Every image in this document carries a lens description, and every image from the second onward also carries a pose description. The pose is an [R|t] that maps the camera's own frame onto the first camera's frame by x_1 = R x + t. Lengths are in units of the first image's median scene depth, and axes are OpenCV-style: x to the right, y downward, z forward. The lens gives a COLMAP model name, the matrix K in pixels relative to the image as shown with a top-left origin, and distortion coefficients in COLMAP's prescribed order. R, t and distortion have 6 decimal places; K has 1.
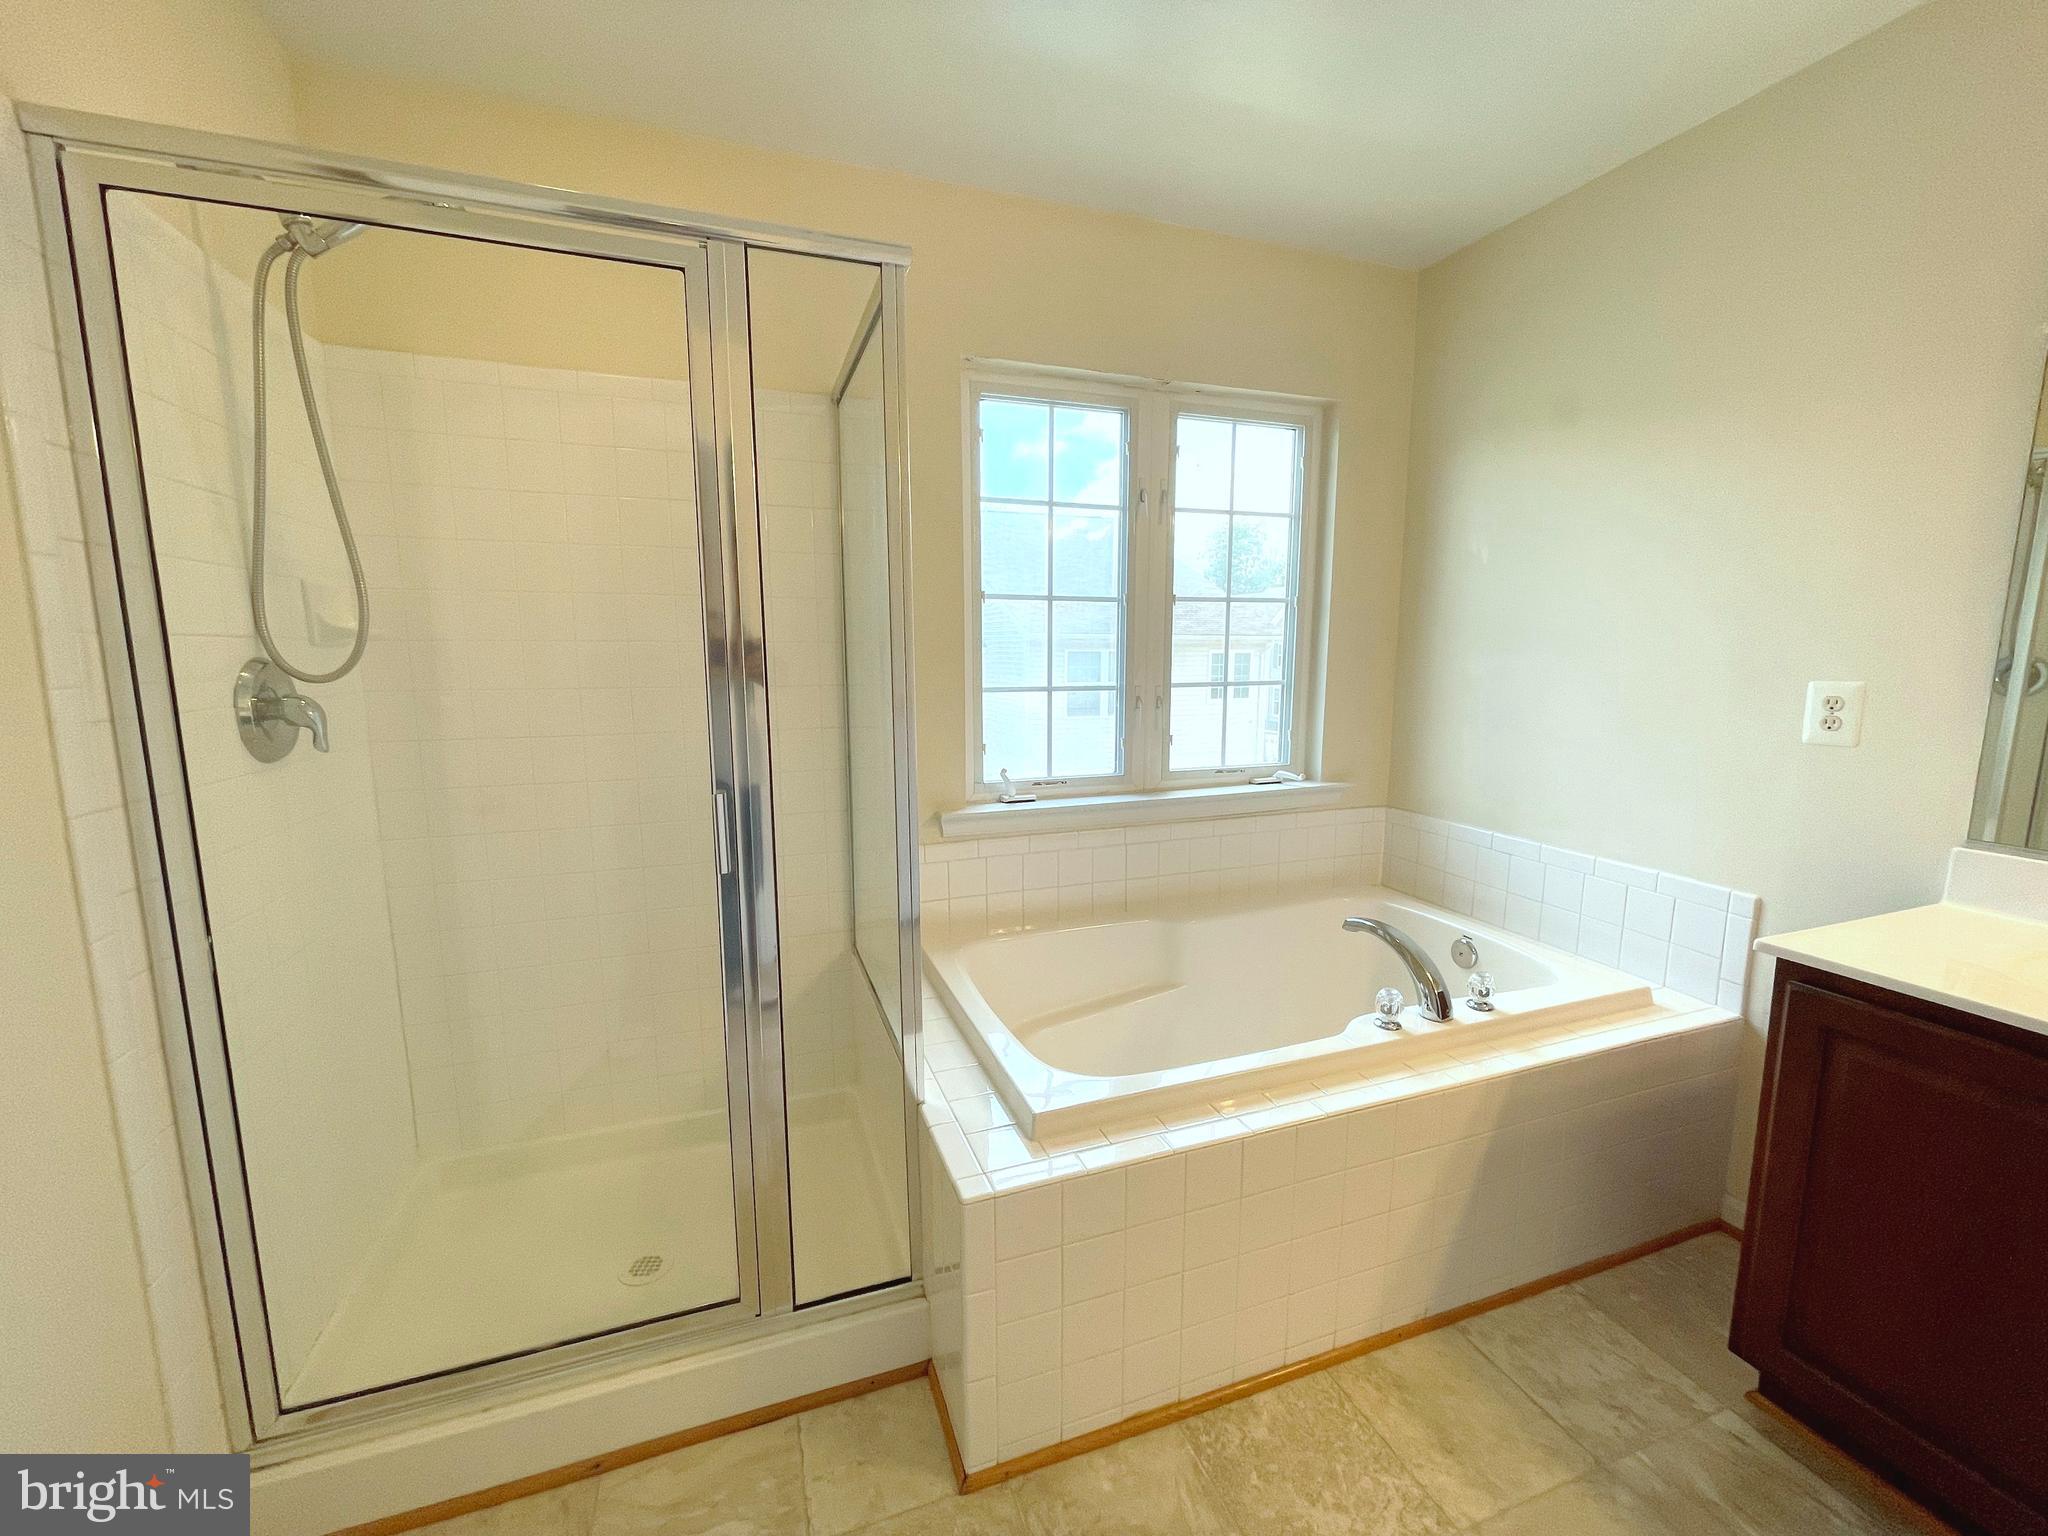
lens RADIAL K [[838.4, 0, 1022.8], [0, 838.4, 773.4], [0, 0, 1]] dist [-0.005389, 0.001238]
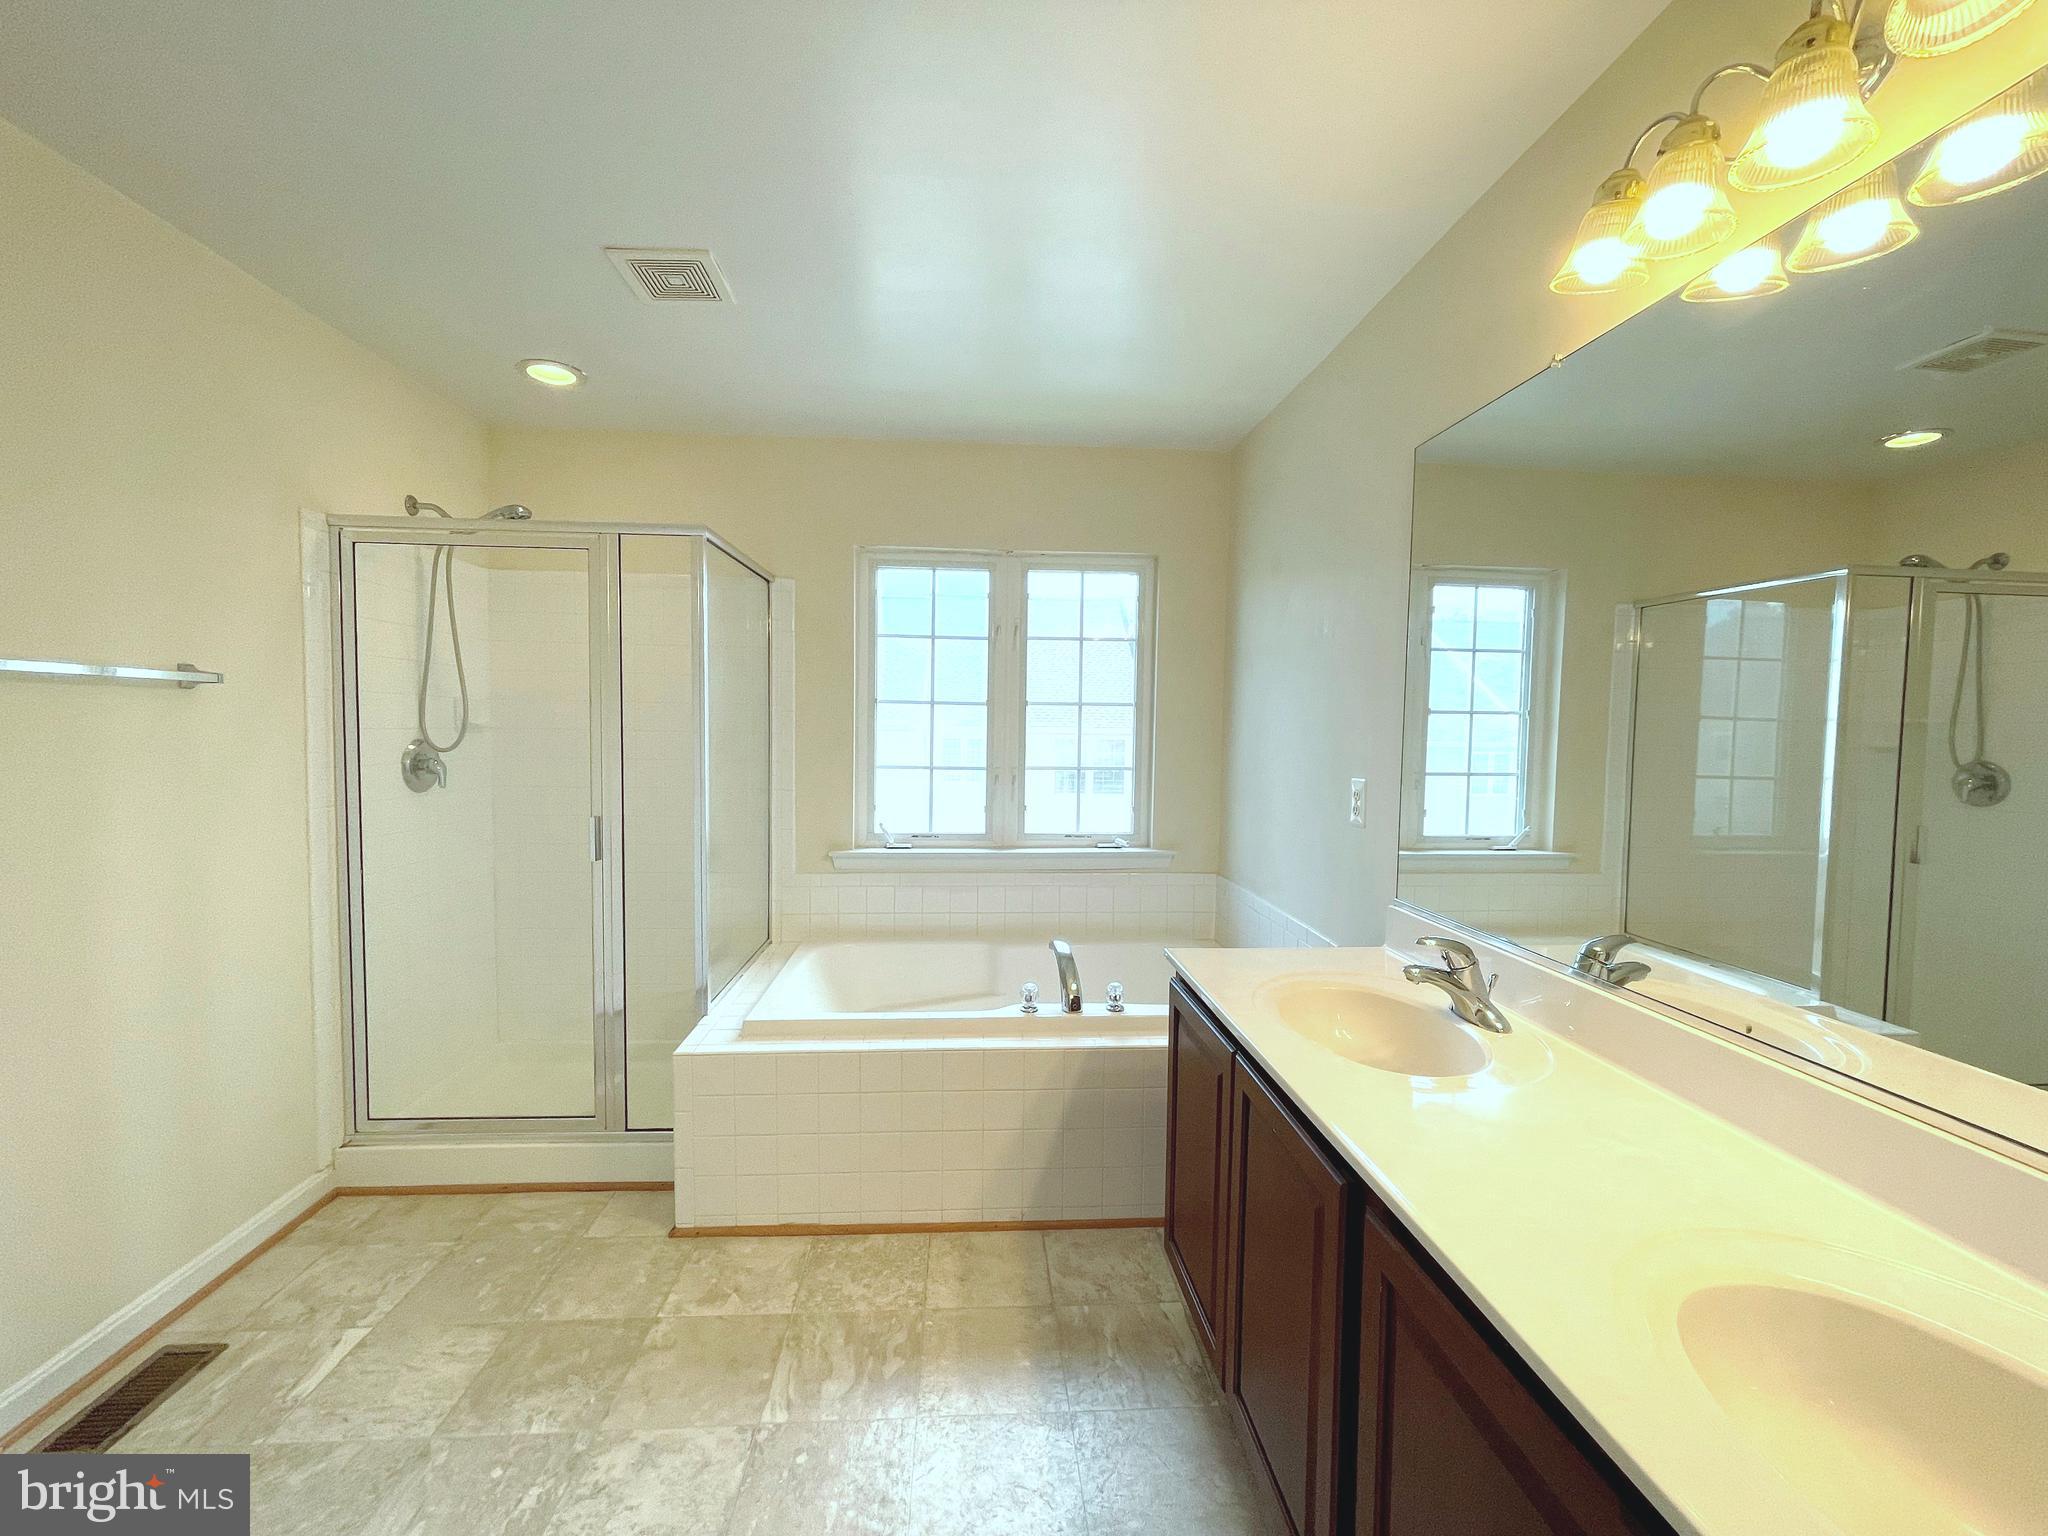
lens RADIAL K [[838.4, 0, 1014.9], [0, 838.4, 771.8], [0, 0, 1]] dist [-0.005389, 0.001238]
pose [[0.959788, 0.028561, -0.279268, 0.566950], [-0.055661, 0.994421, -0.089598, 0.021352], [0.275151, 0.101540, 0.956024, -0.281715]]
